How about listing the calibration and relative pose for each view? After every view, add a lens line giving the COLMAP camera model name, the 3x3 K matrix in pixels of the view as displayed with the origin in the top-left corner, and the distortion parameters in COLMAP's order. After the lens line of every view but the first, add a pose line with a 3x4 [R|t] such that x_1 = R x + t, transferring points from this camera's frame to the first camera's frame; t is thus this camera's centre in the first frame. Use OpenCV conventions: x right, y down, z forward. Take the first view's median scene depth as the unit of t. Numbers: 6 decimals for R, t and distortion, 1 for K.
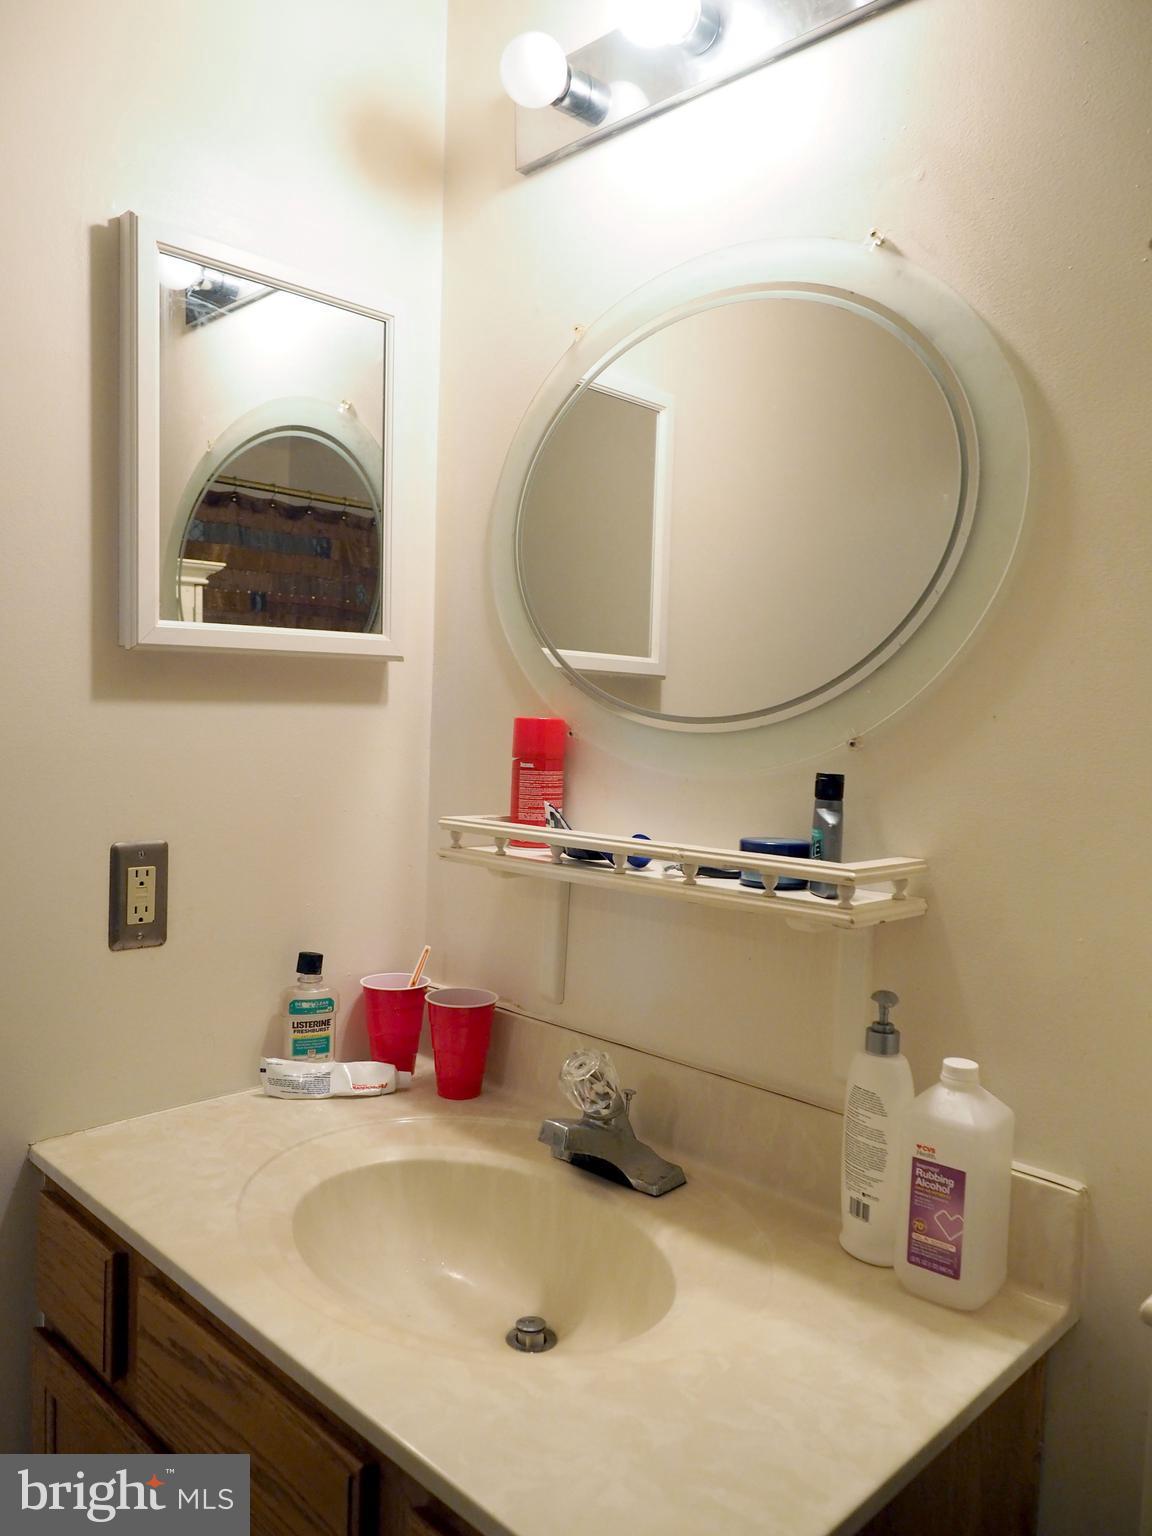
lens RADIAL K [[1136.1, 0, 575.9], [0, 1136.1, 767.7], [0, 0, 1]] dist [0.004366, 0.000543]
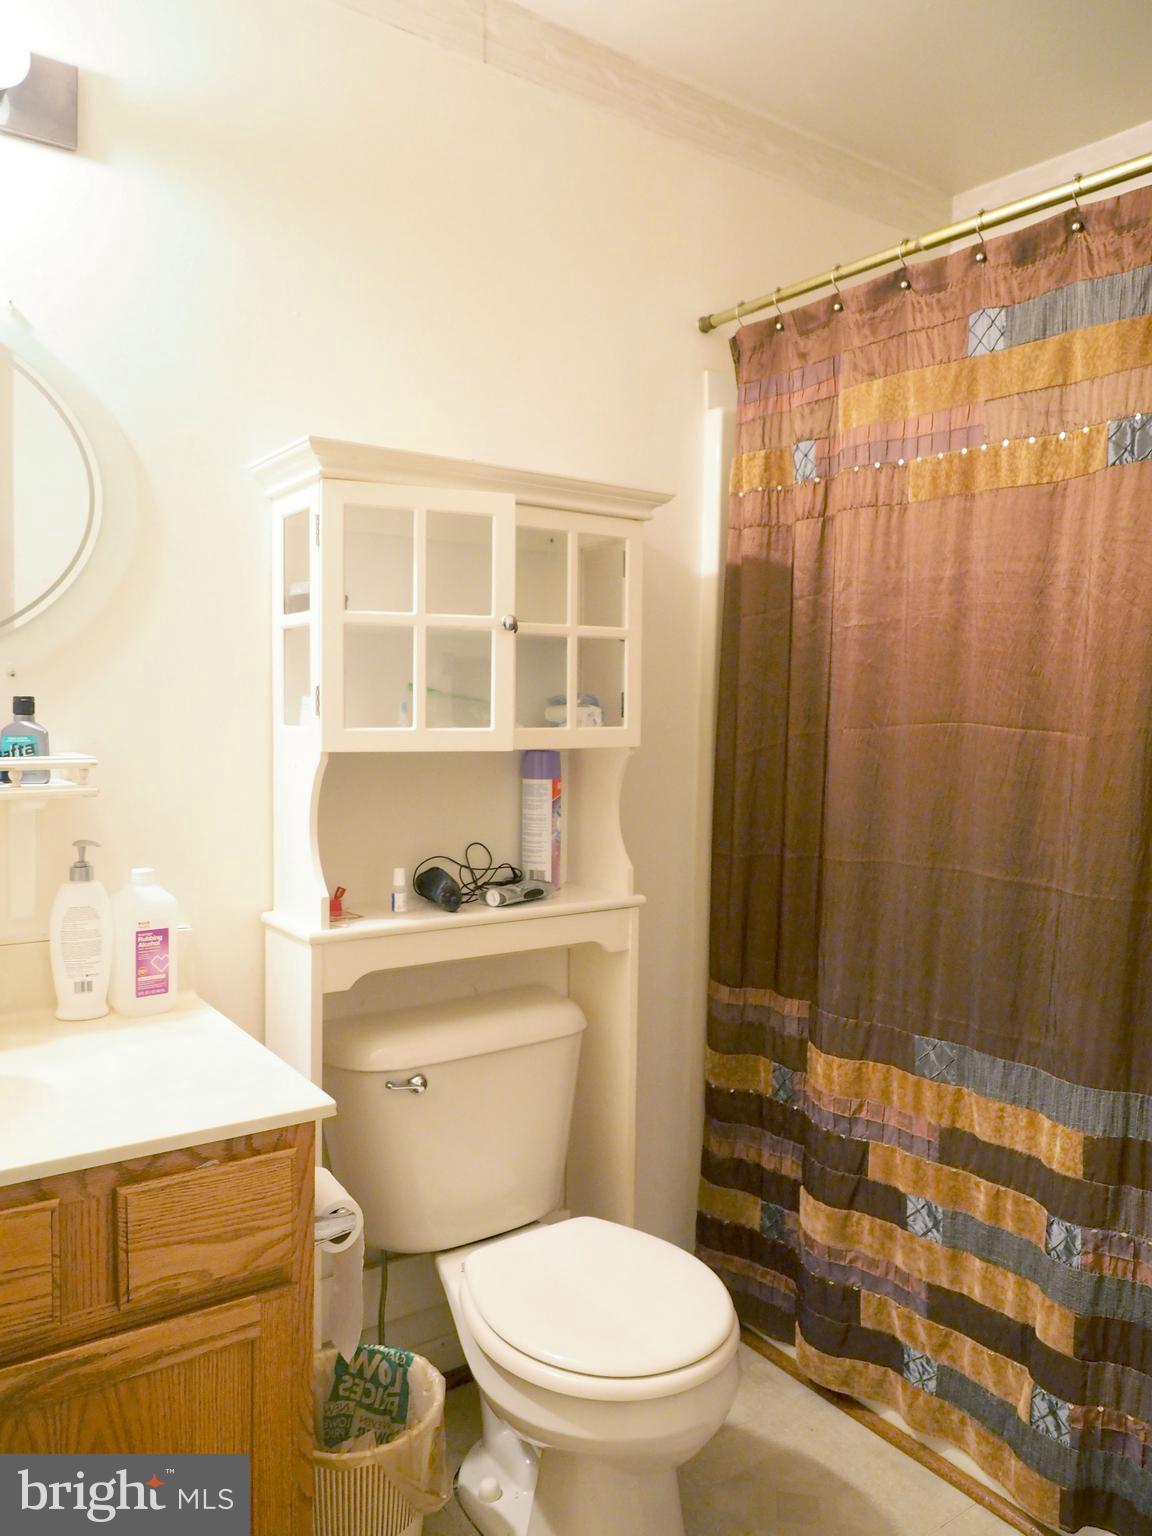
lens RADIAL K [[1136.1, 0, 575.5], [0, 1136.1, 769.0], [0, 0, 1]] dist [0.004366, 0.000543]
pose [[0.169462, -0.103505, 0.980086, -1.131816], [0.030751, 0.994541, 0.099715, -0.025419], [-0.985057, 0.013241, 0.171720, 0.112010]]
